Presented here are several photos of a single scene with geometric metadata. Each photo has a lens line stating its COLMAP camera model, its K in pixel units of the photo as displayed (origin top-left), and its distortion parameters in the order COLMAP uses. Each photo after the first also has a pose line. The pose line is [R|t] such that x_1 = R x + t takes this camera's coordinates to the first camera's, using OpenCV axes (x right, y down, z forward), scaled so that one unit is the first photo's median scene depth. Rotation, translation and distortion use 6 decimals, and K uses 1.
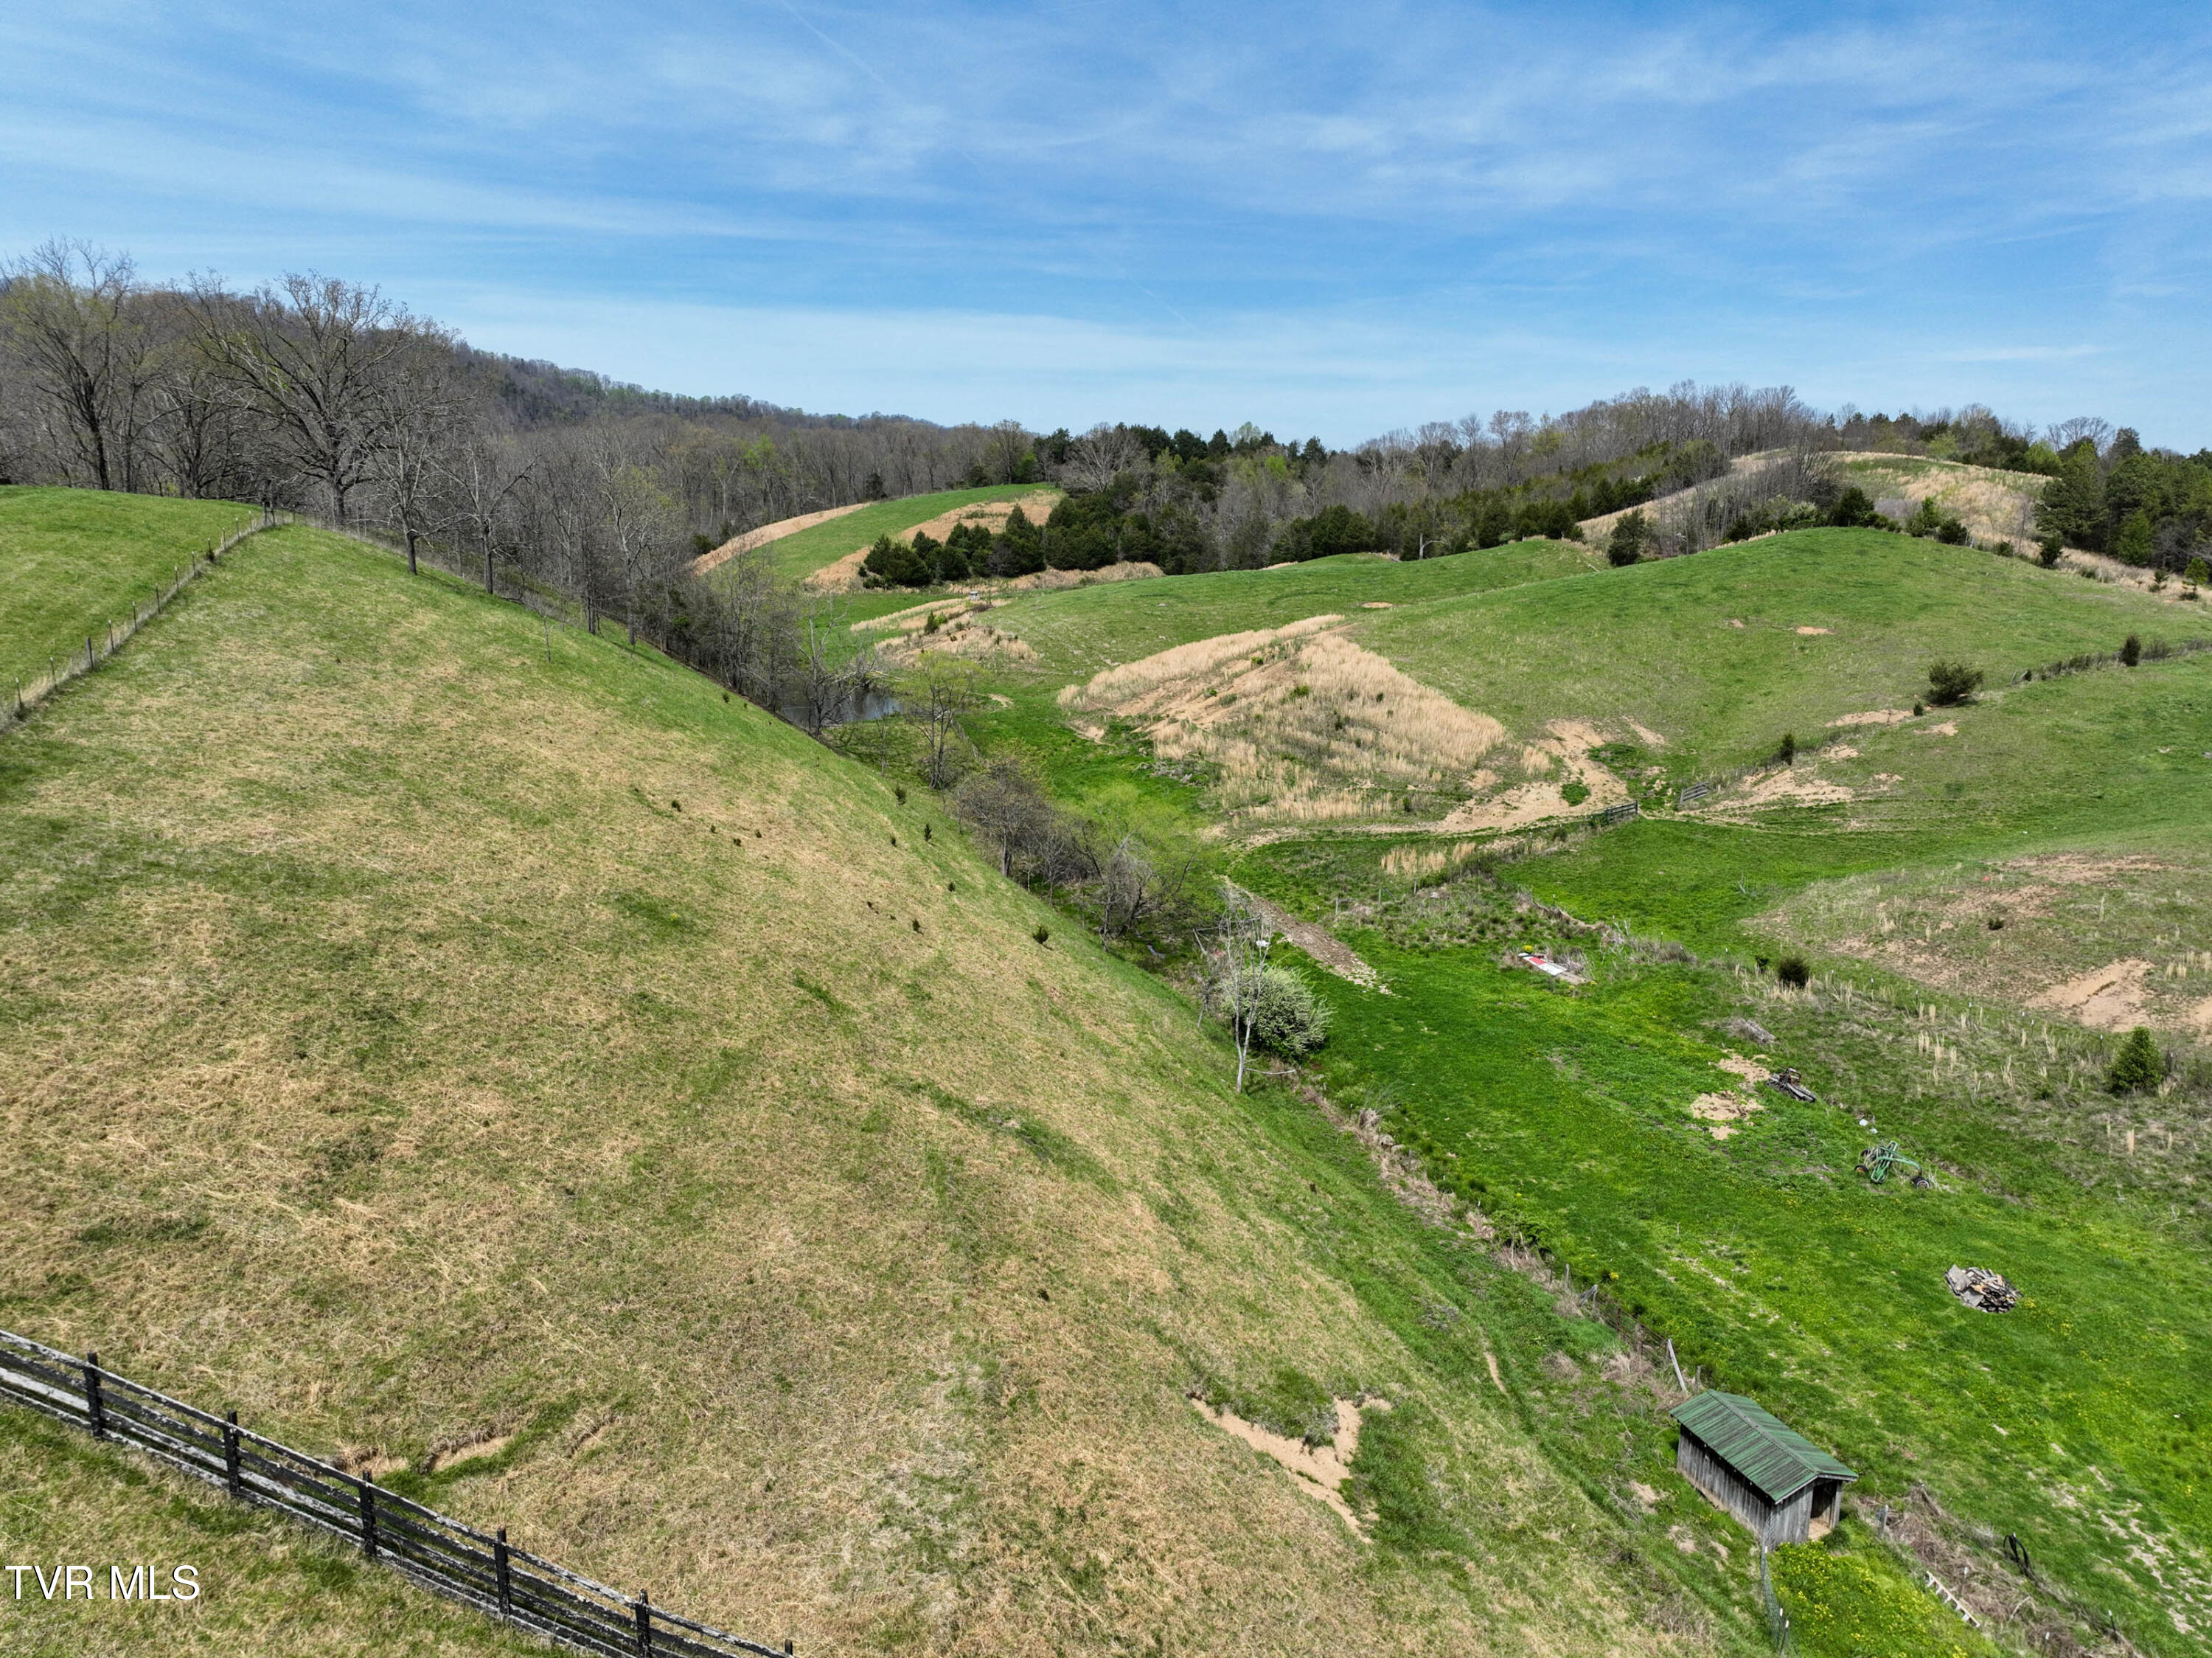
lens RADIAL K [[1553.6, 0, 1112.3], [0, 1553.6, 828.6], [0, 0, 1]] dist [-0.003360, 0.019740]
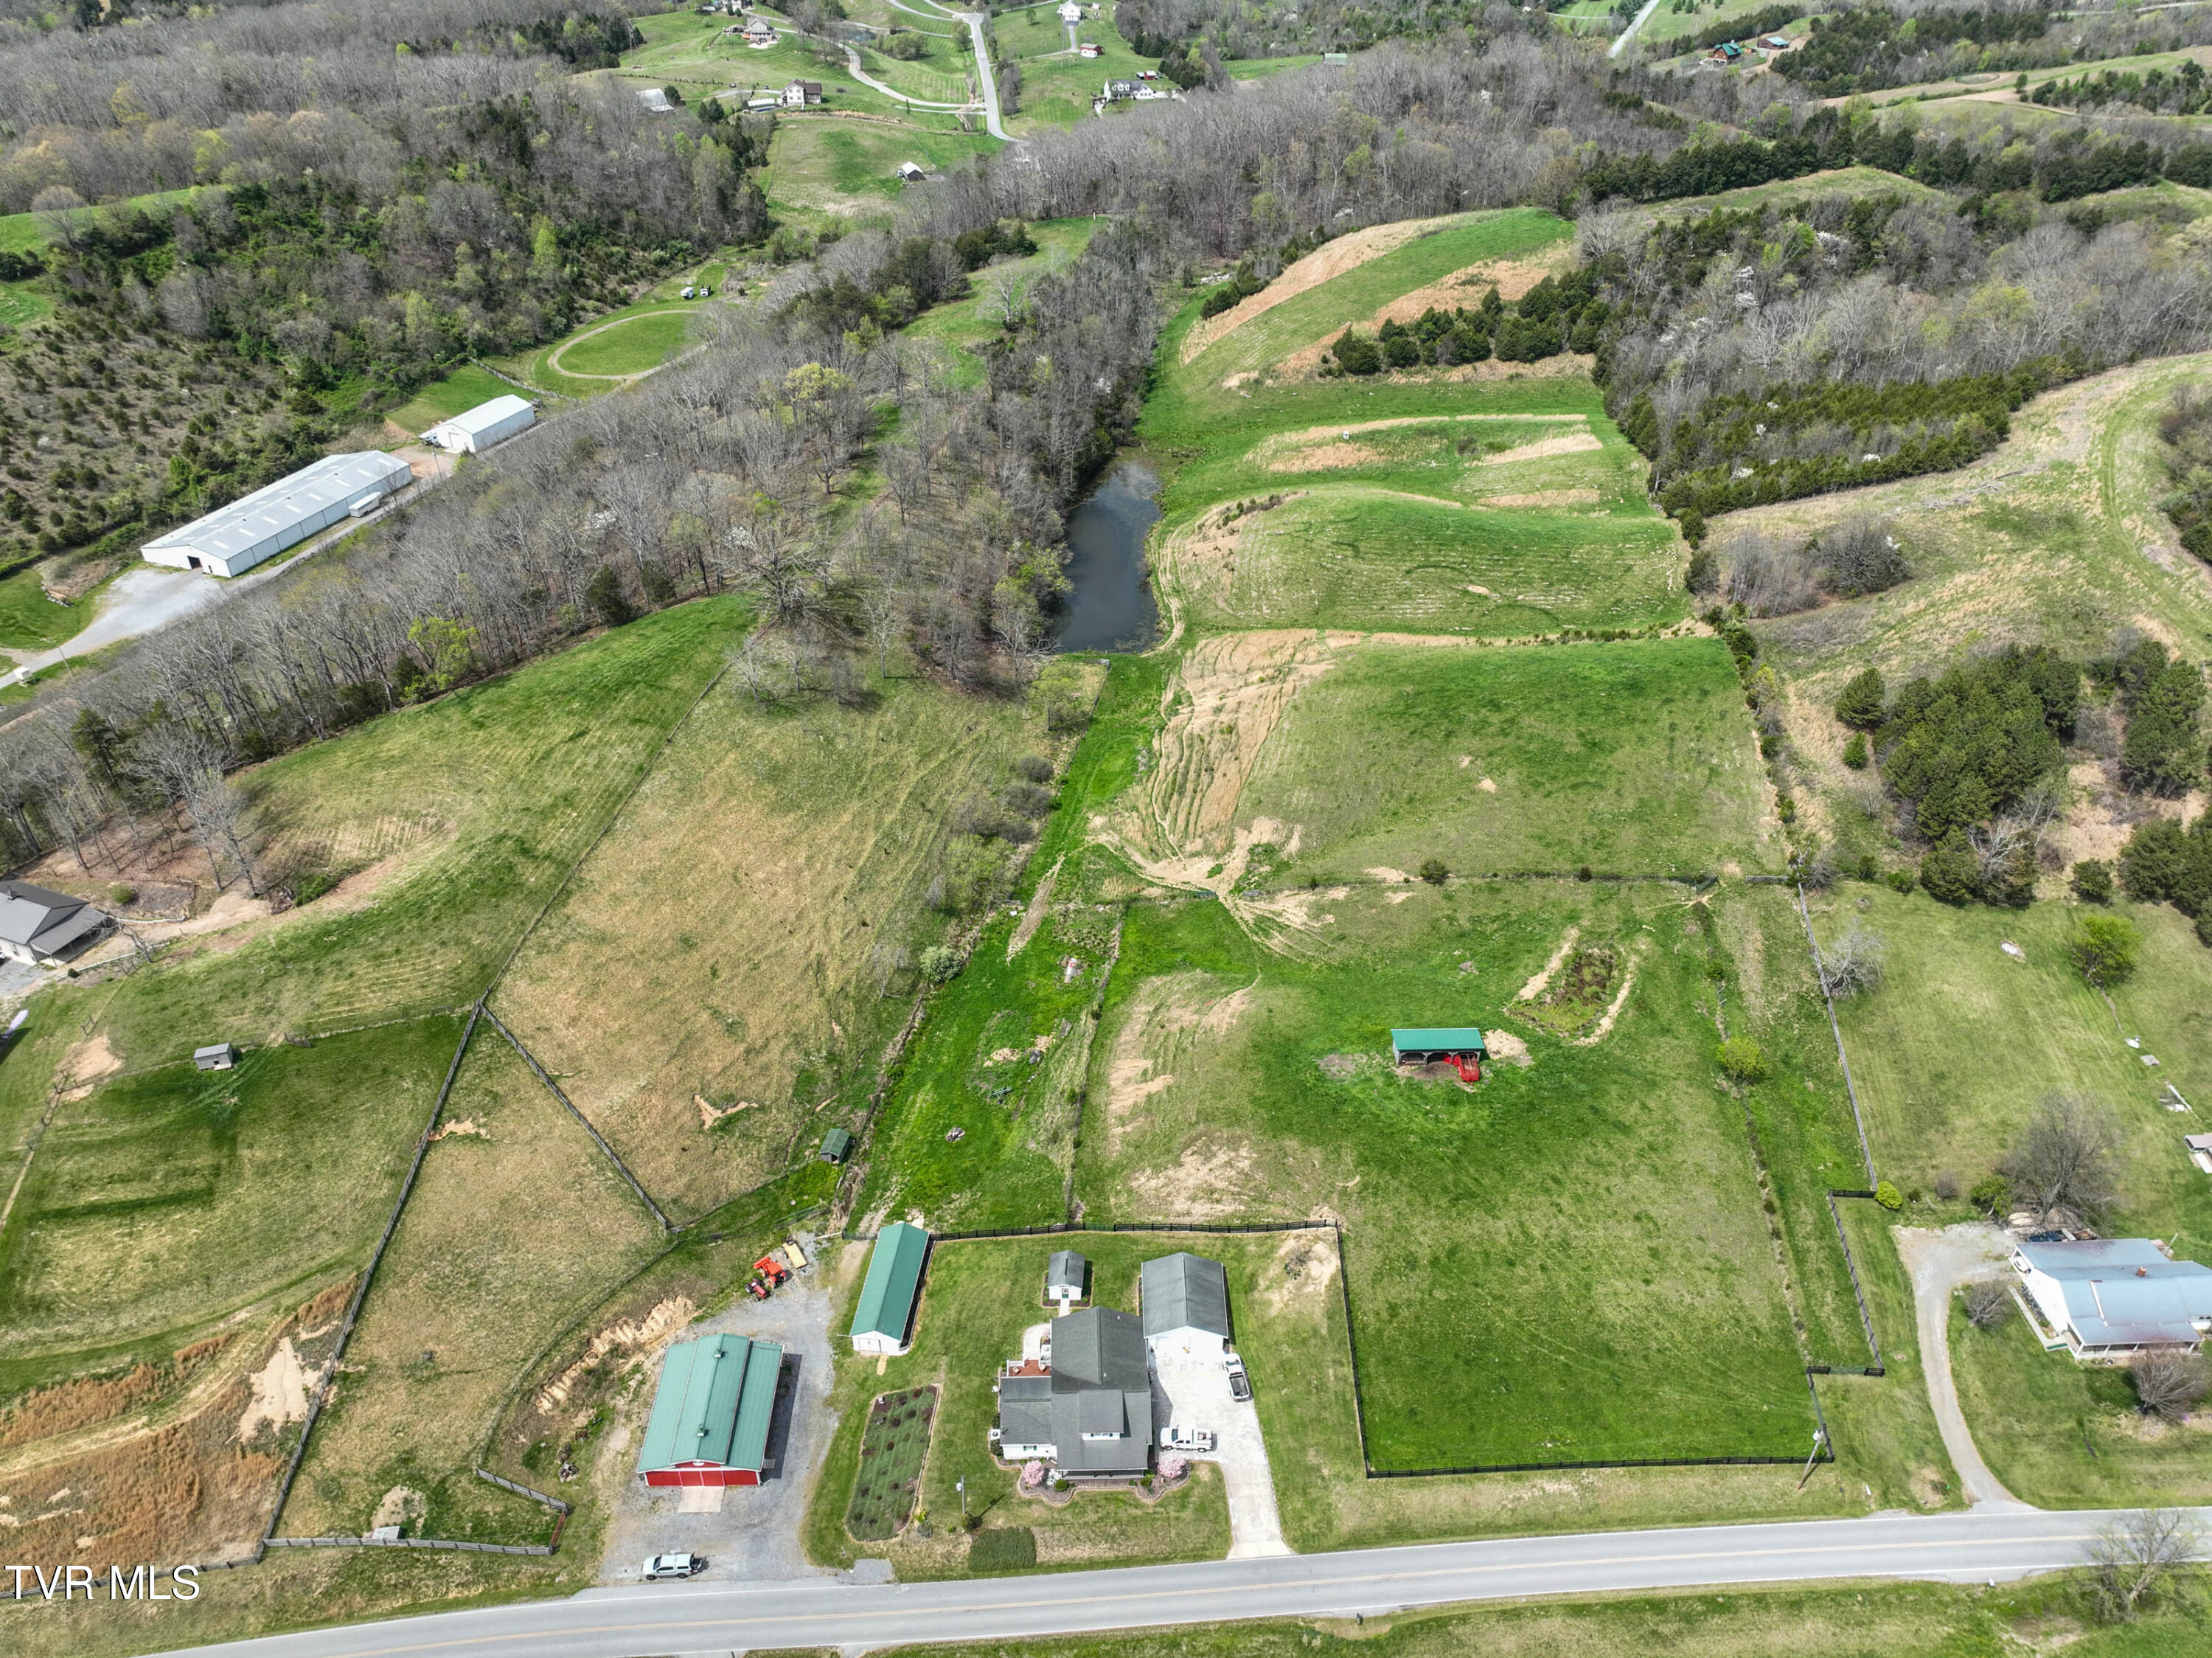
lens RADIAL K [[1553.6, 0, 1113.8], [0, 1553.6, 821.6], [0, 0, 1]] dist [-0.003360, 0.019740]
pose [[0.845403, 0.310981, -0.434263, 0.161394], [-0.118607, 0.902031, 0.415057, -0.141794], [0.520793, -0.299384, 0.799464, -0.113011]]
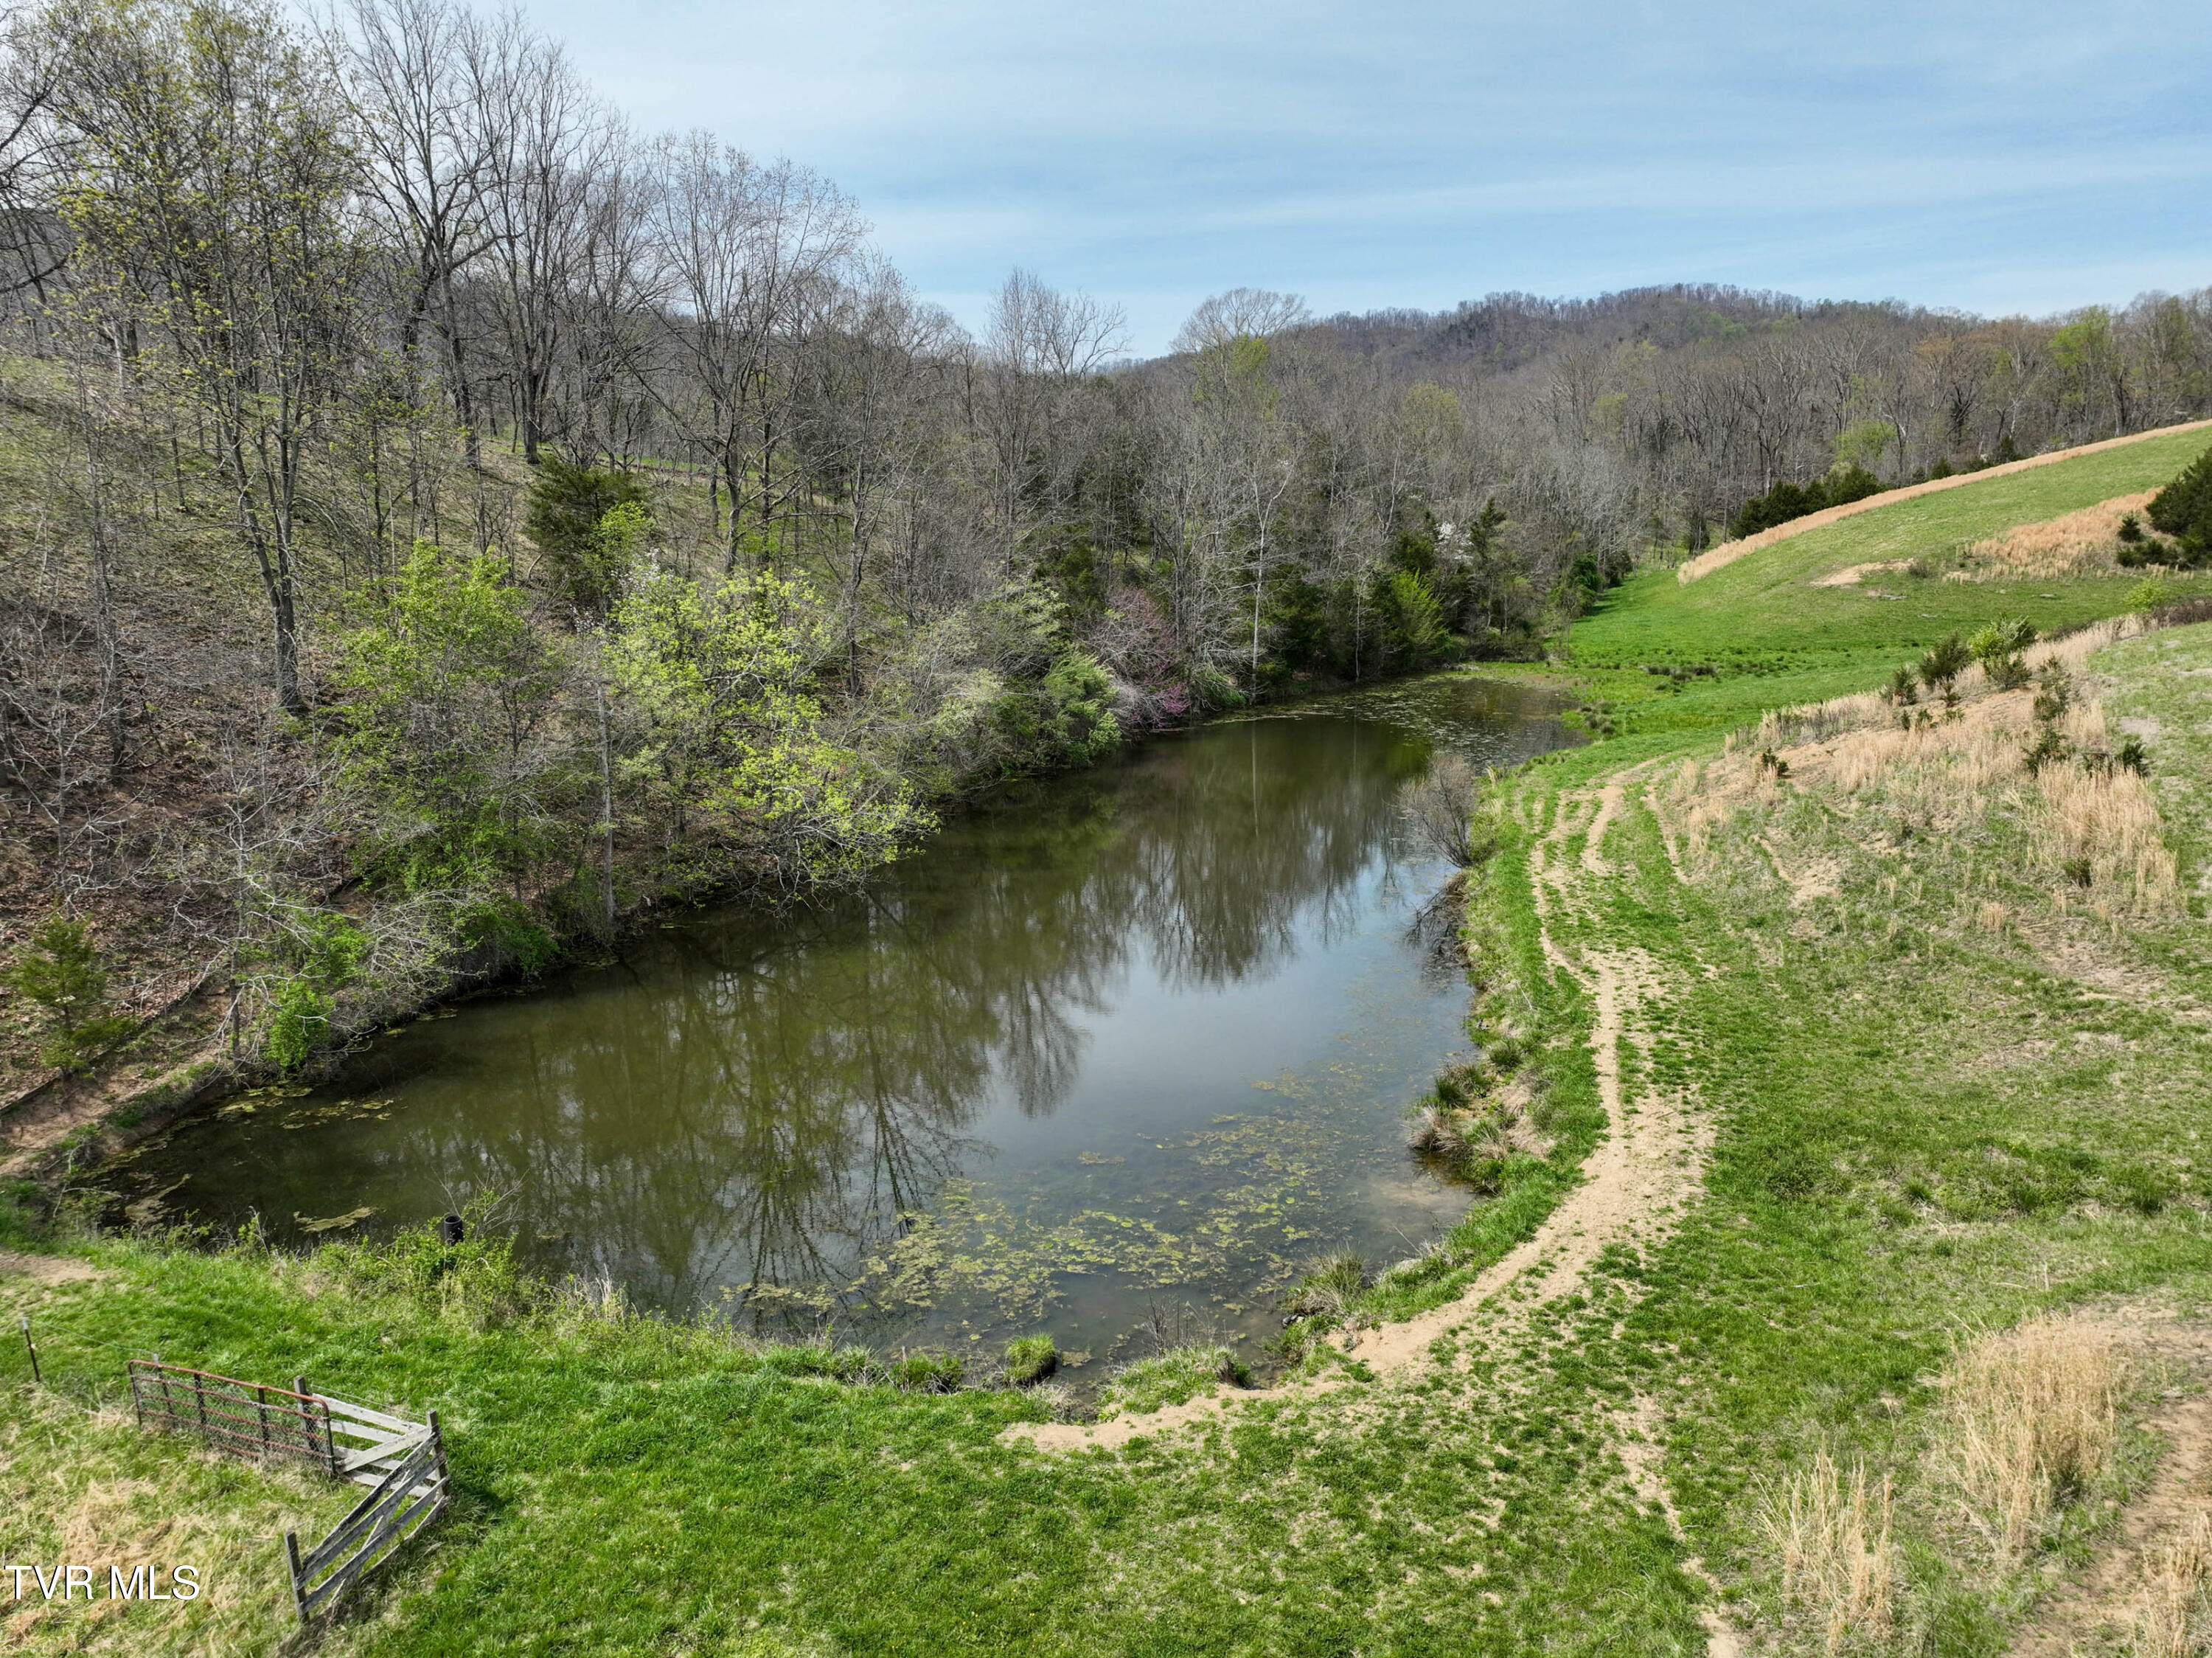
lens RADIAL K [[1553.6, 0, 1116.6], [0, 1553.6, 822.1], [0, 0, 1]] dist [-0.003360, 0.019740]
pose [[0.644030, 0.144814, -0.751169, 0.001277], [-0.144986, 0.987229, 0.066016, -0.028591], [0.751135, 0.066393, 0.656801, 0.203051]]
